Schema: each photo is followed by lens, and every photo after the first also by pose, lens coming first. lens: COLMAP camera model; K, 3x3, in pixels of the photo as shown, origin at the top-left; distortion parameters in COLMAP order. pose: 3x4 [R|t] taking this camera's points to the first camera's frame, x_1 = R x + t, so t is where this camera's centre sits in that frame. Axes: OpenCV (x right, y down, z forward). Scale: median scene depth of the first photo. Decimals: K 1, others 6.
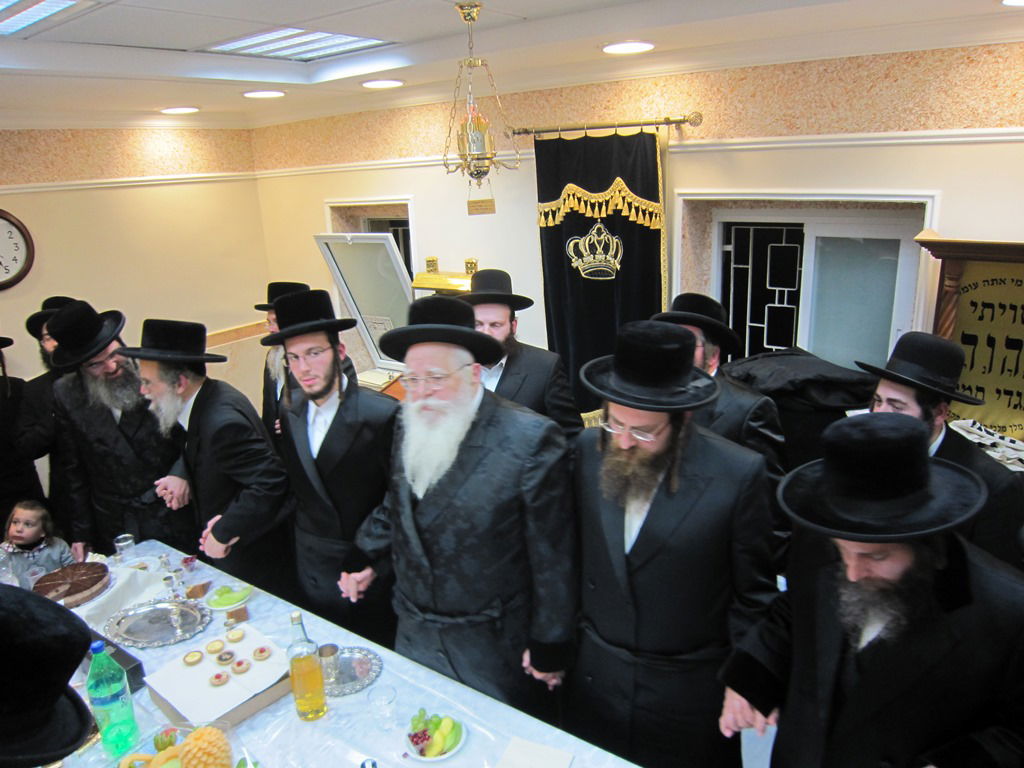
lens RADIAL K [[728.7, 0, 503.3], [0, 728.7, 376.6], [0, 0, 1]] dist [-0.054397, 0.019811]
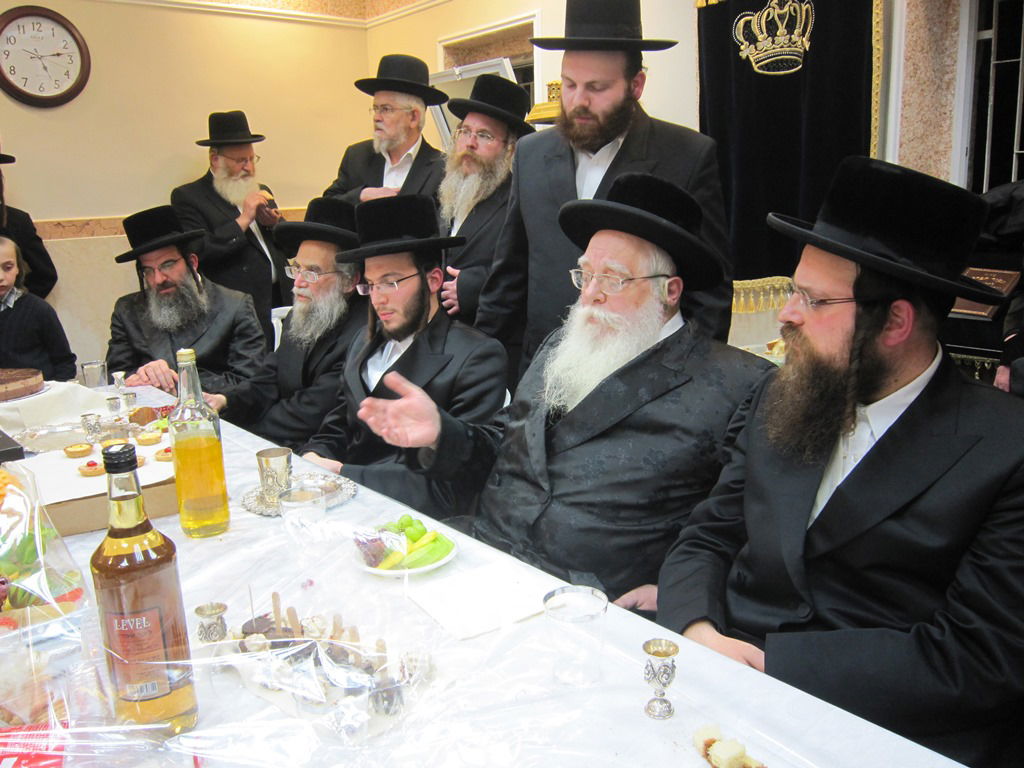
lens RADIAL K [[848.5, 0, 497.2], [0, 848.5, 369.0], [0, 0, 1]] dist [-0.066500, 0.021163]
pose [[0.967369, 0.077114, -0.241353, 0.087864], [-0.091378, 0.994637, -0.048457, 0.206132], [0.236322, 0.068930, 0.969227, 0.199559]]
